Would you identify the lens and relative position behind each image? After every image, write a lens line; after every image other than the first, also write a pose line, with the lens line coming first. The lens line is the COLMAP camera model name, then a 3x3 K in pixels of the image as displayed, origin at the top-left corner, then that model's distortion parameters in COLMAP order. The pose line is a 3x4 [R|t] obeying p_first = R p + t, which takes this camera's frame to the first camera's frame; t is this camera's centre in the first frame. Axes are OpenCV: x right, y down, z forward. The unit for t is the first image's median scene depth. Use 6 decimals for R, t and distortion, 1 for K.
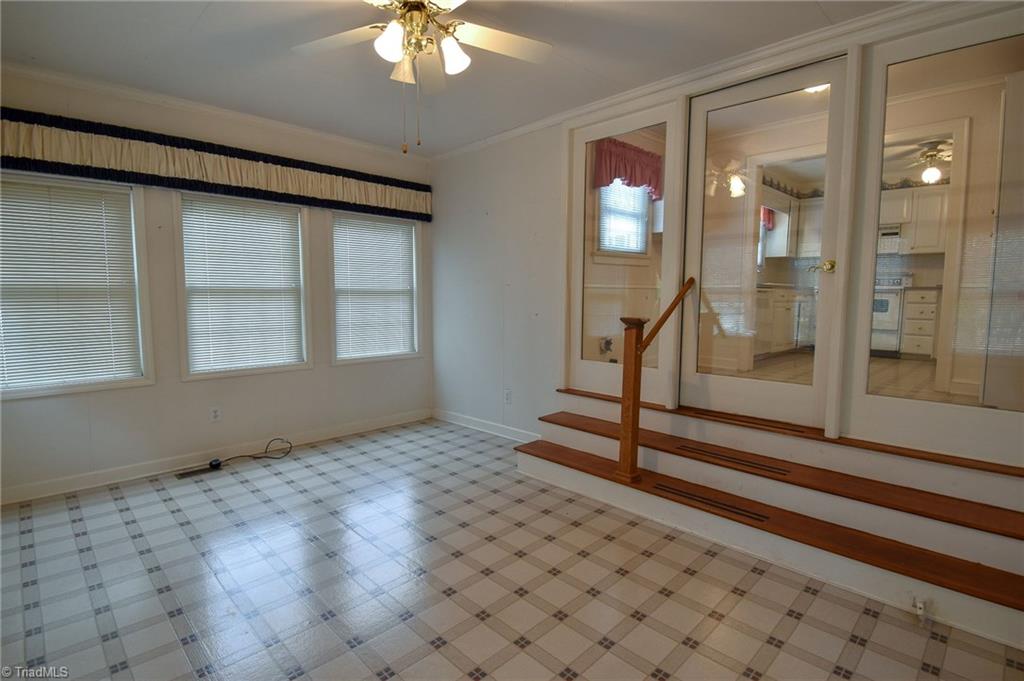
lens RADIAL K [[508.7, 0, 513.3], [0, 508.7, 341.2], [0, 0, 1]] dist [0.024046, -0.029548]
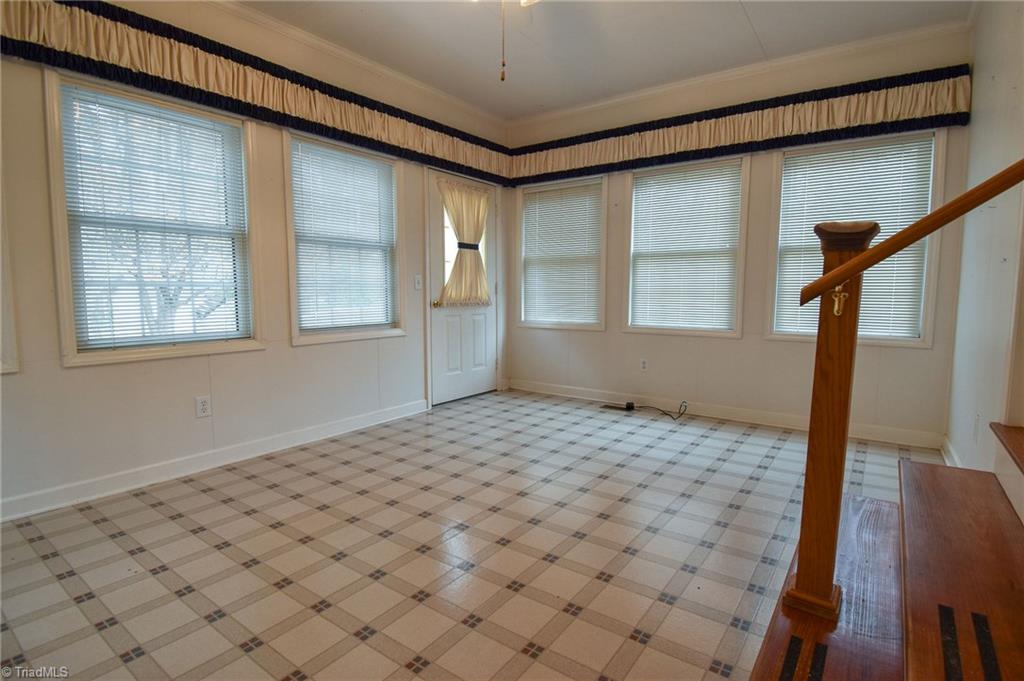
lens RADIAL K [[508.7, 0, 513.3], [0, 508.7, 341.2], [0, 0, 1]] dist [0.024046, -0.029548]
pose [[0.159242, 0.093125, -0.982838, 0.482435], [-0.094744, 0.992388, 0.078680, 0.029614], [0.982683, 0.080588, 0.166852, 0.531998]]
